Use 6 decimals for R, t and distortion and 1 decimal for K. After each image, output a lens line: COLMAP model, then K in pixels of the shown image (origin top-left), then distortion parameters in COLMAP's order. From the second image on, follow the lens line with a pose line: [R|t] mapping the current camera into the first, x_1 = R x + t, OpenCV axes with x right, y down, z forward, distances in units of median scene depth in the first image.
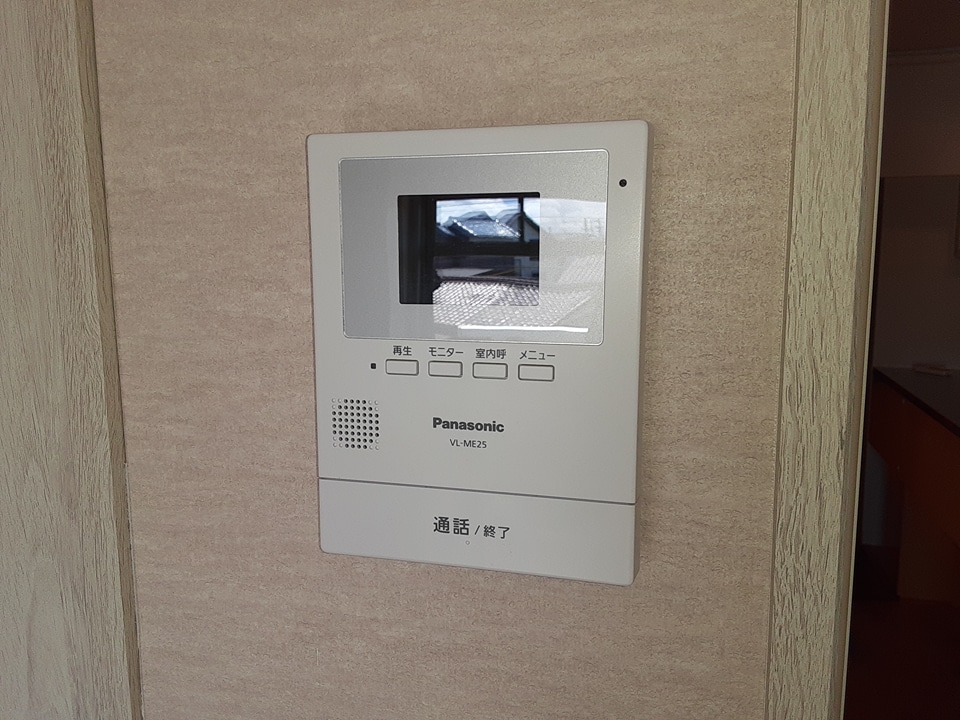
lens RADIAL K [[772.5, 0, 468.1], [0, 772.5, 364.2], [0, 0, 1]] dist [0.128763, -0.207485]
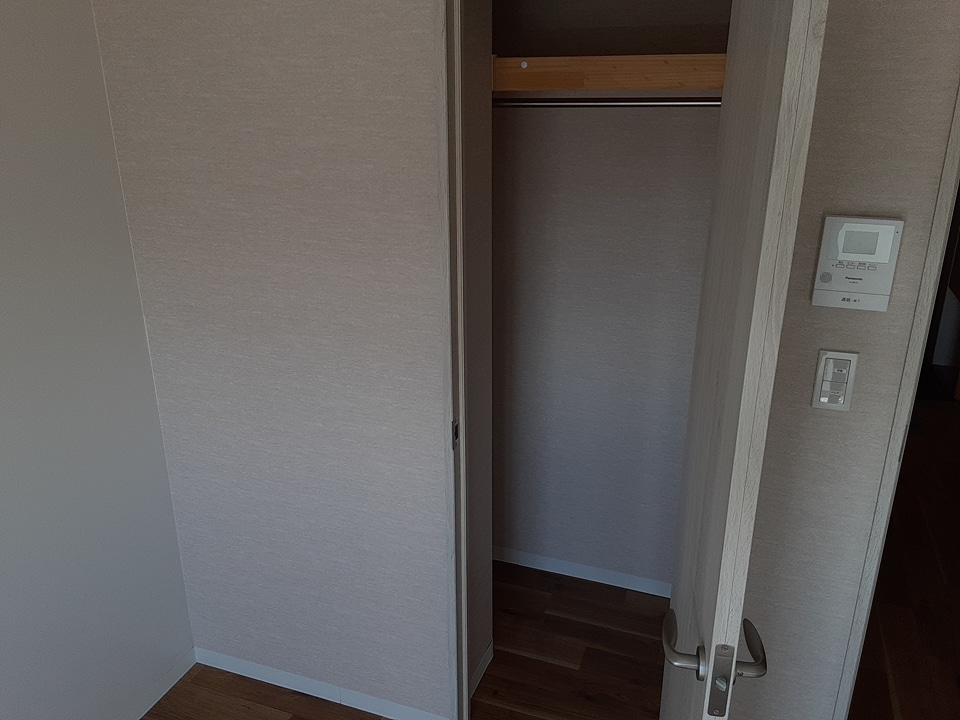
lens RADIAL K [[772.5, 0, 468.1], [0, 772.5, 364.2], [0, 0, 1]] dist [0.128763, -0.207485]
pose [[0.996251, 0.035016, -0.079111, -1.941251], [-0.017653, 0.977468, 0.210343, -0.379284], [0.084694, -0.208157, 0.974422, -3.987752]]
